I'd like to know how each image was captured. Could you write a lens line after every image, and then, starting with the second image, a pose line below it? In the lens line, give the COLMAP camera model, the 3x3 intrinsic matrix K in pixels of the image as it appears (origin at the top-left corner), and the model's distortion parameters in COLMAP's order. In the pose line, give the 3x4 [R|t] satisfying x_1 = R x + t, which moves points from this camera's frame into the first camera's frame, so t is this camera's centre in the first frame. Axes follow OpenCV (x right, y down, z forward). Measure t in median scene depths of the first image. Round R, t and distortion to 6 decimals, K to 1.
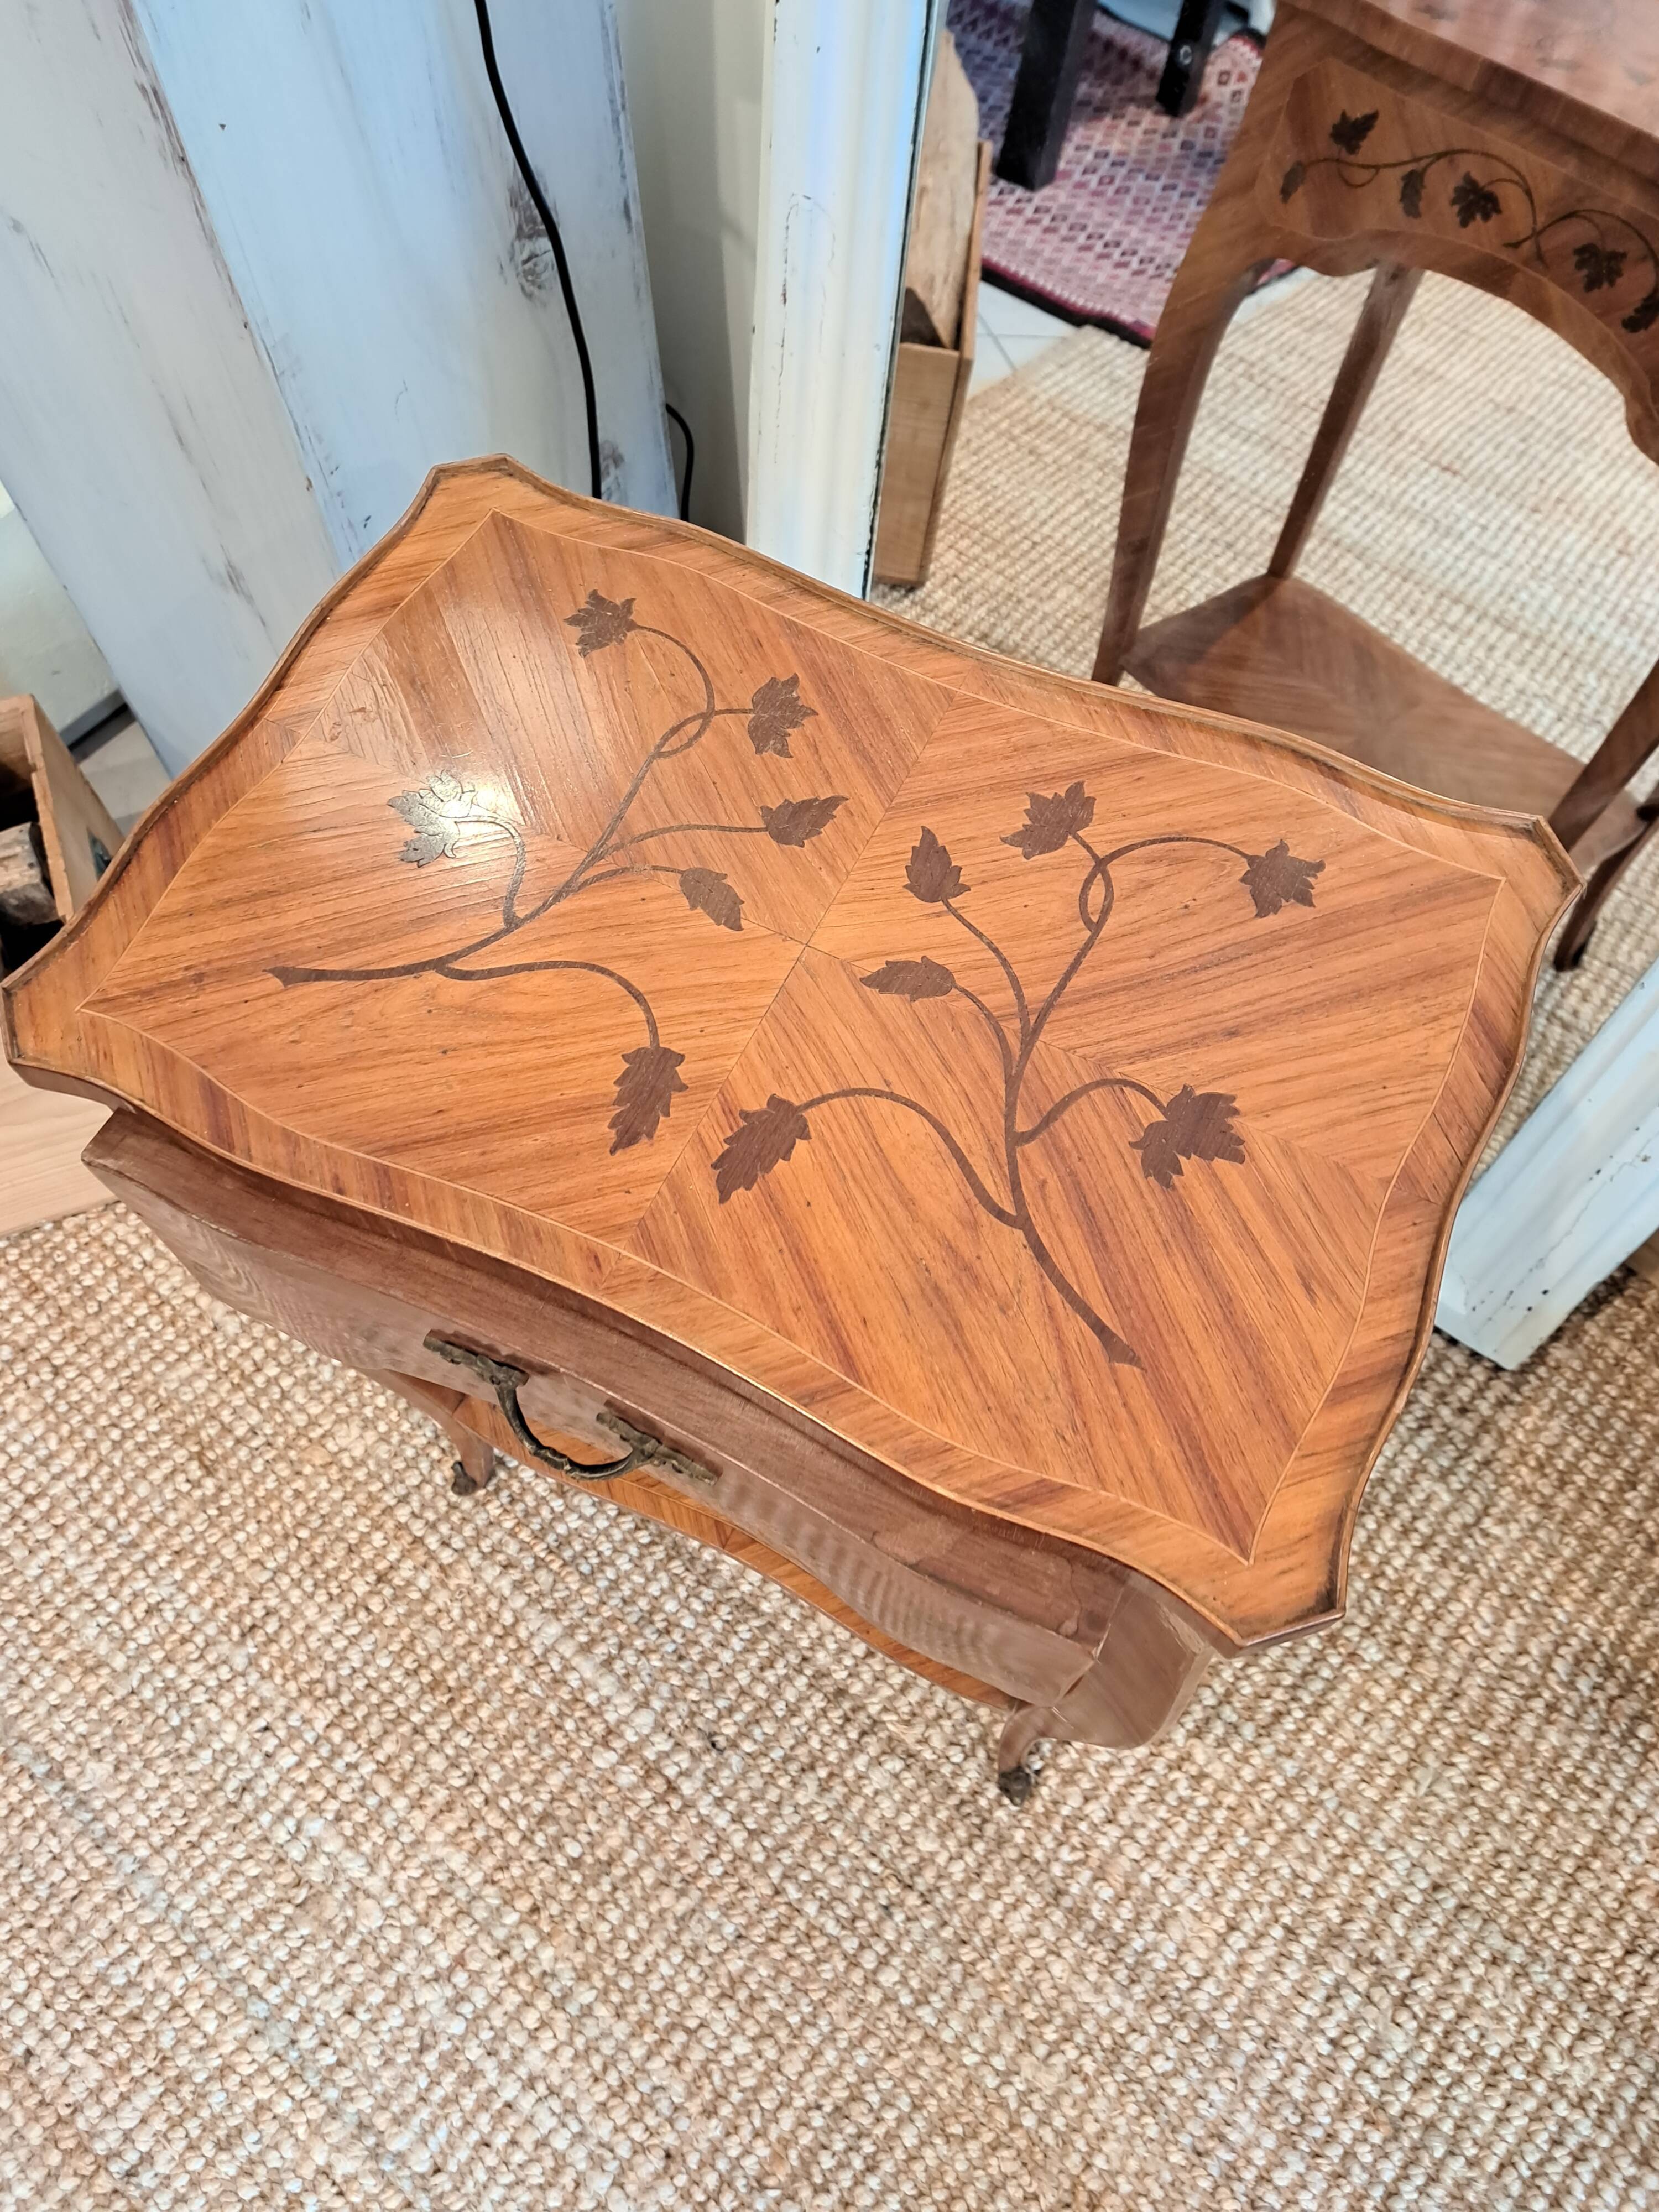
lens RADIAL K [[1615.2, 0, 822.5], [0, 1615.2, 1104.1], [0, 0, 1]] dist [0.052421, -0.069220]
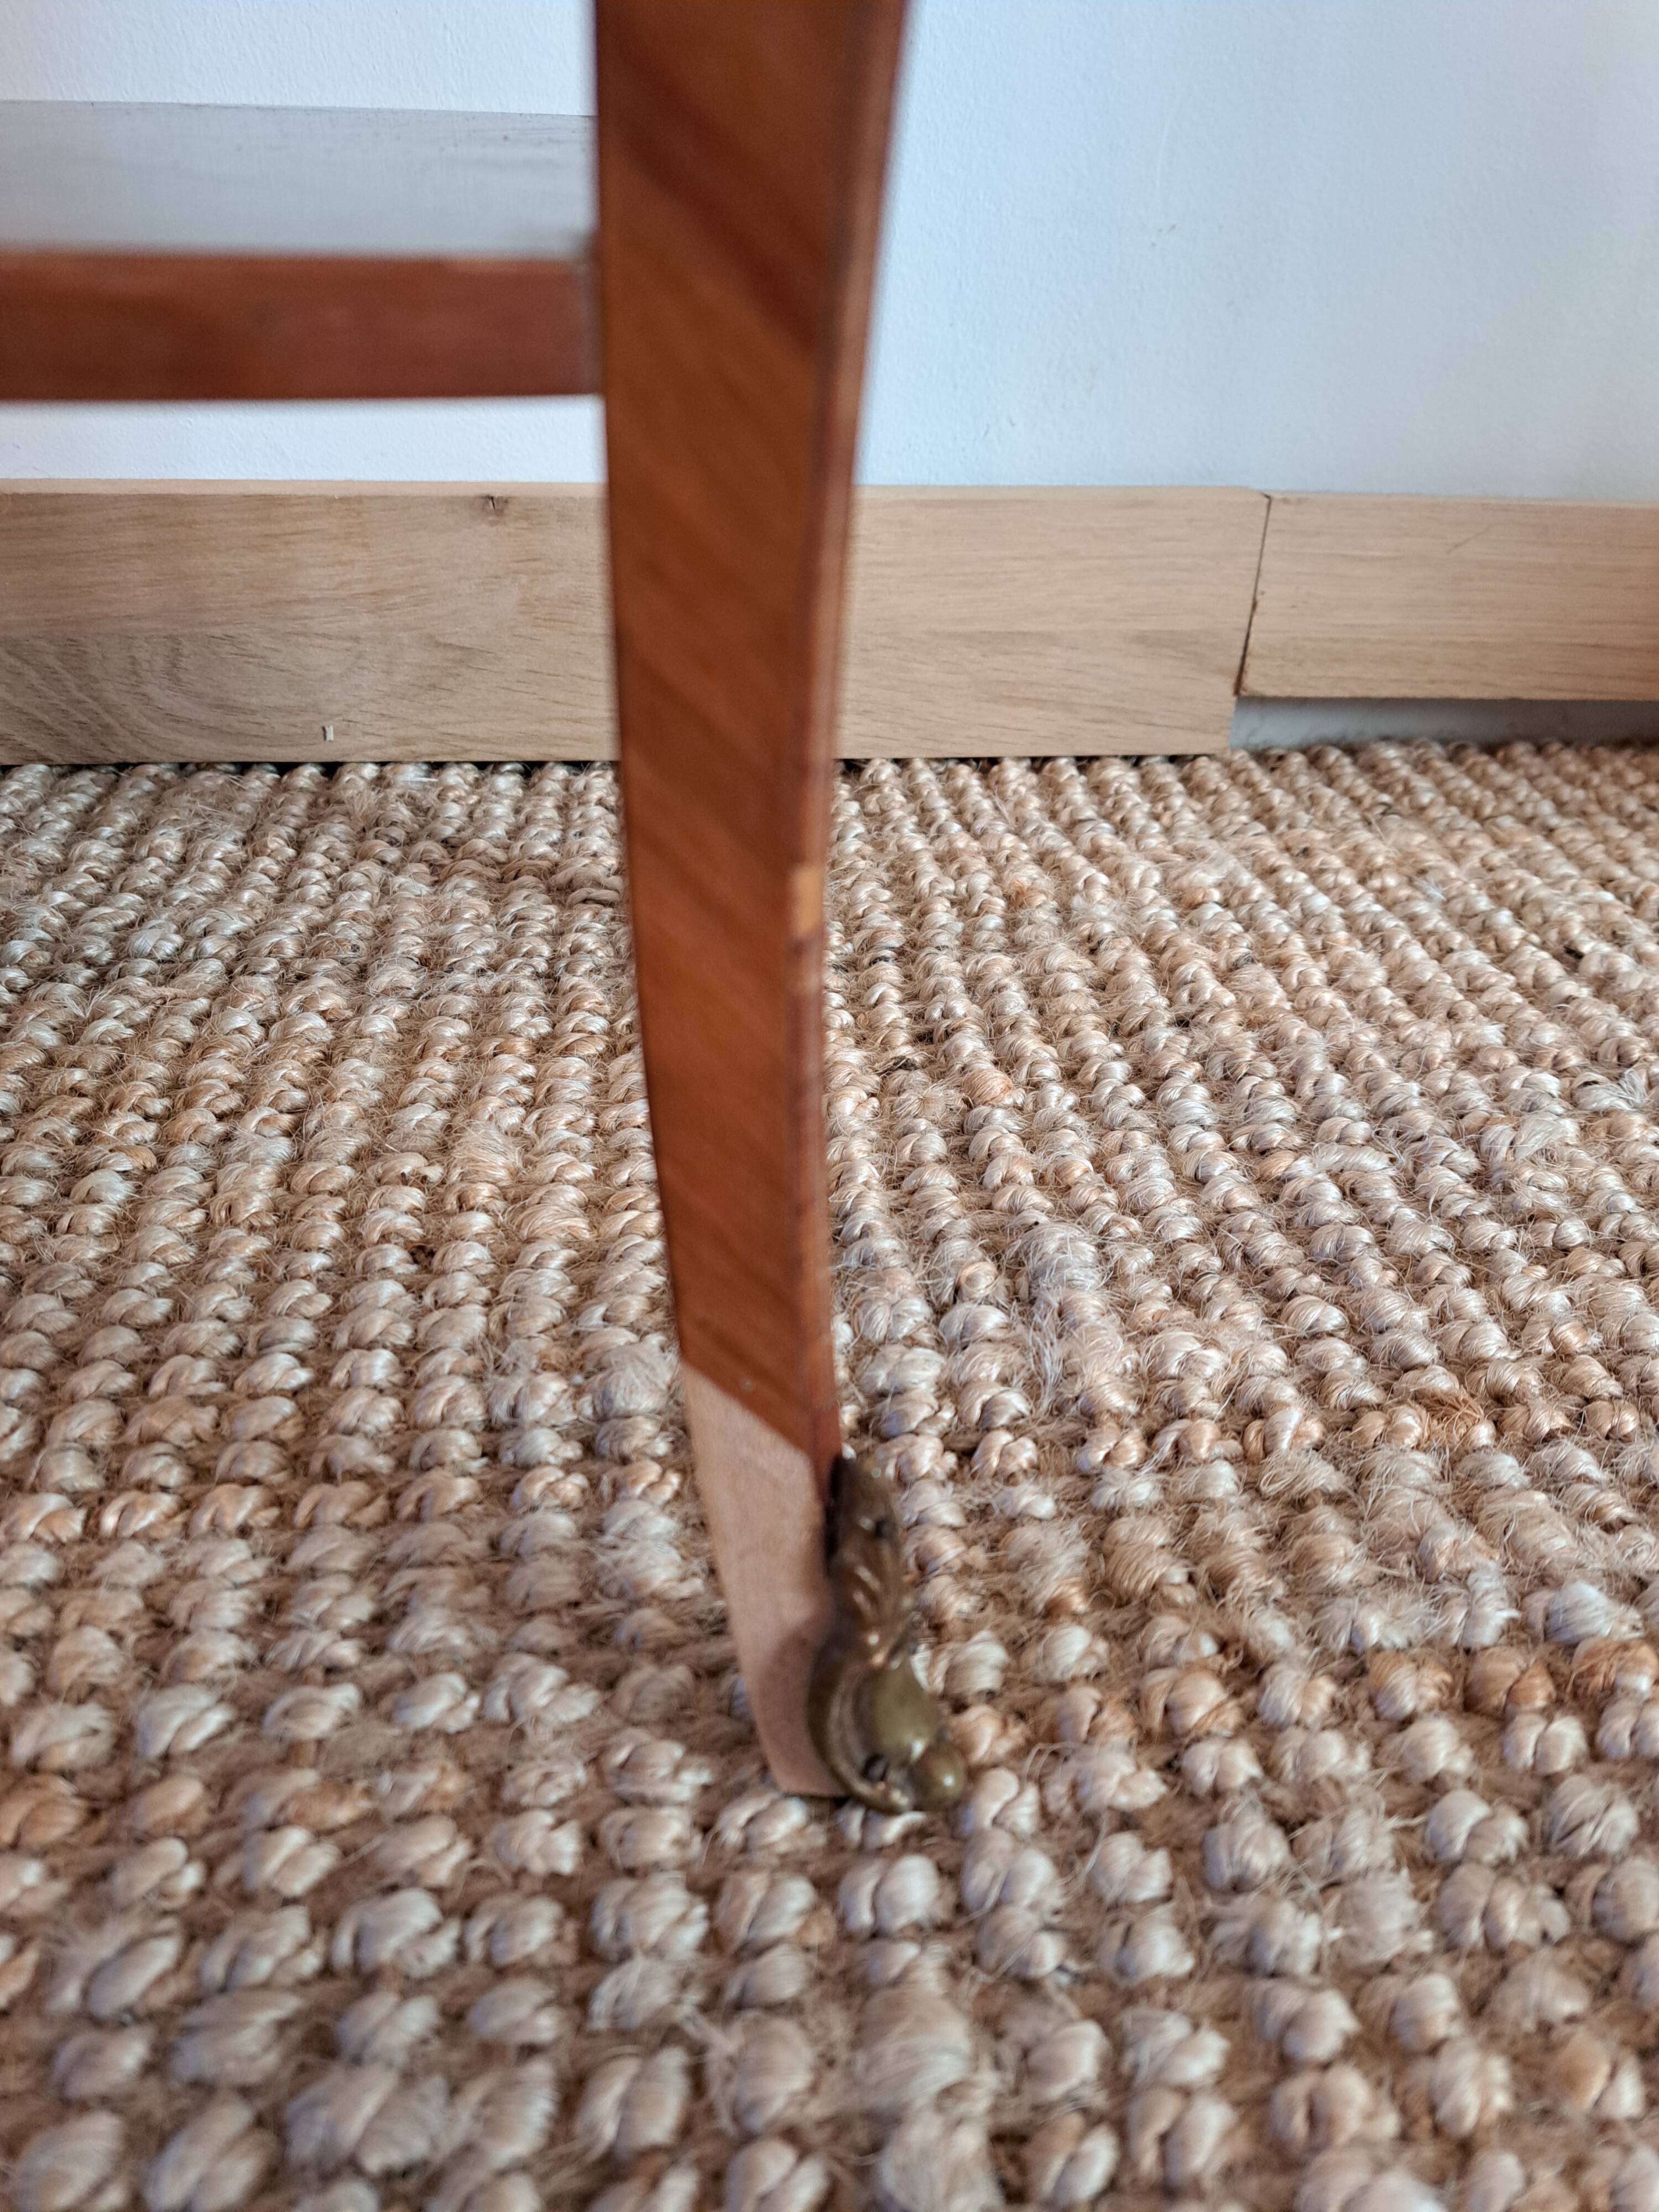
lens RADIAL K [[1593.7, 0, 855.3], [0, 1593.7, 1126.5], [0, 0, 1]] dist [0.049209, -0.052821]
pose [[0.672142, -0.369715, 0.641511, 0.133430], [0.641603, 0.723266, -0.255406, 0.269285], [-0.369555, 0.583264, 0.723348, 0.868776]]
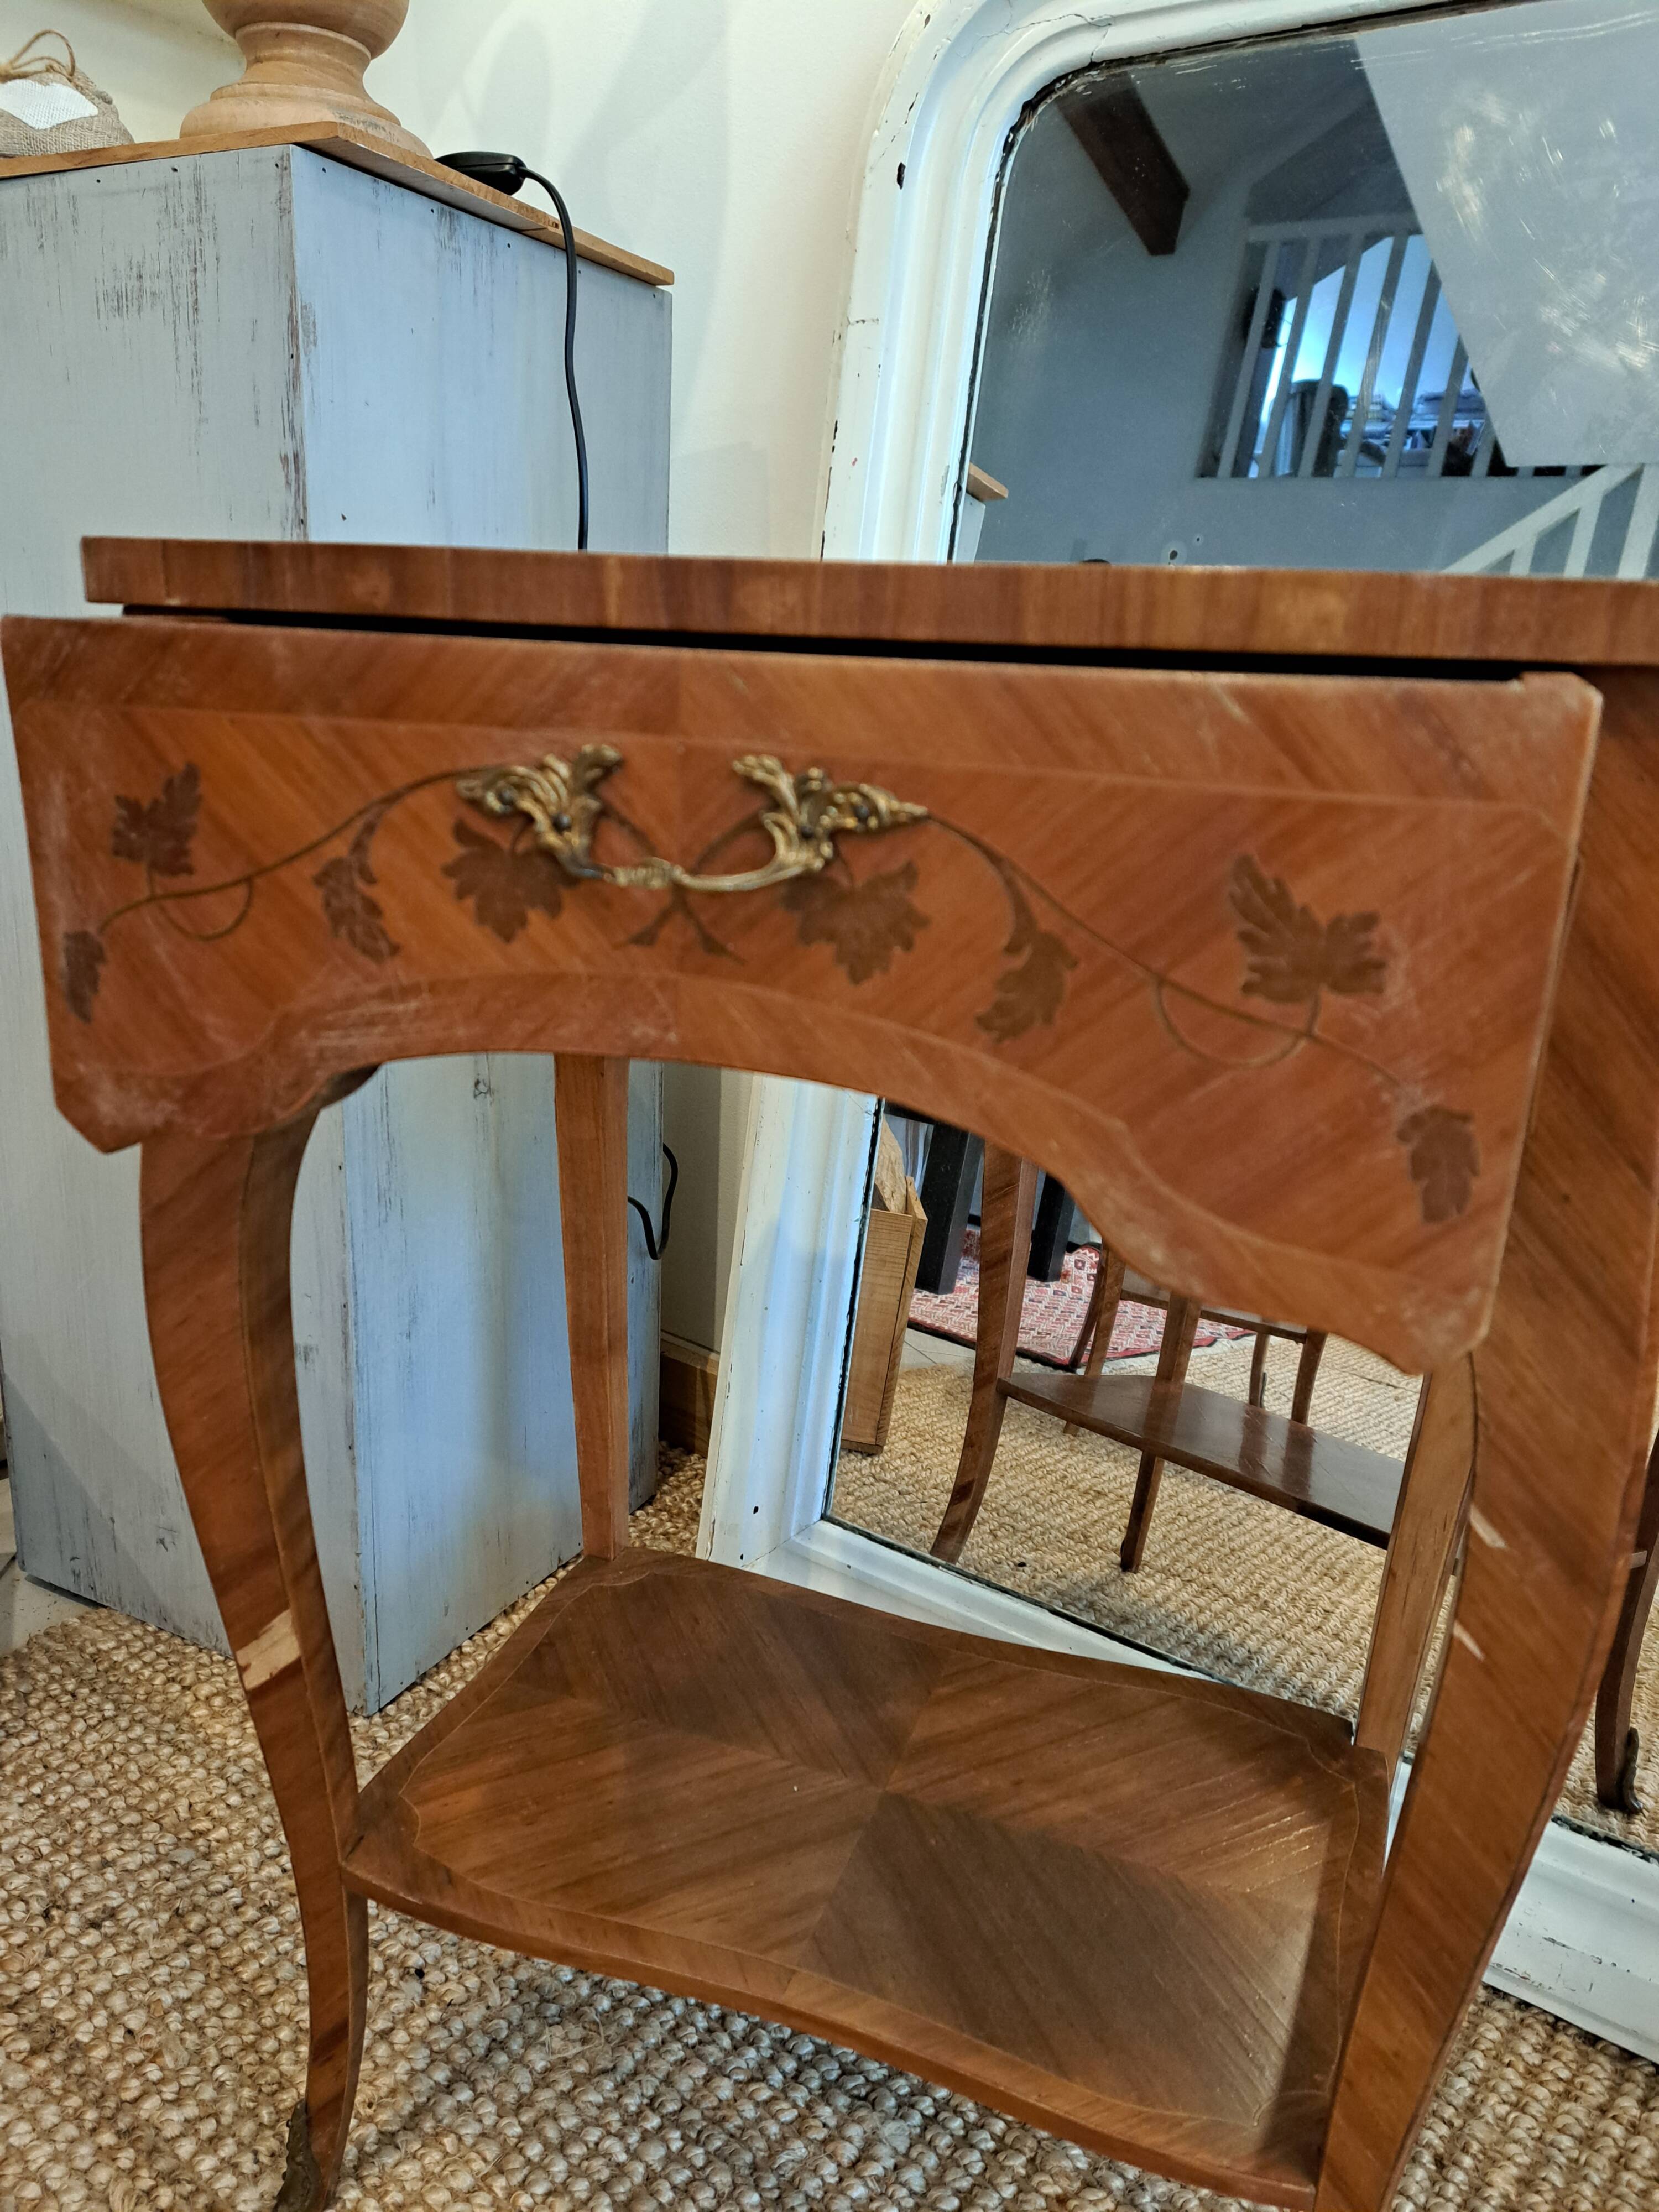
lens RADIAL K [[1593.7, 0, 836.5], [0, 1593.7, 1118.8], [0, 0, 1]] dist [0.049209, -0.052821]
pose [[0.996485, 0.037976, 0.074673, -0.066404], [0.027465, 0.693996, -0.719455, 0.342061], [-0.079145, 0.718977, 0.690513, 0.346668]]
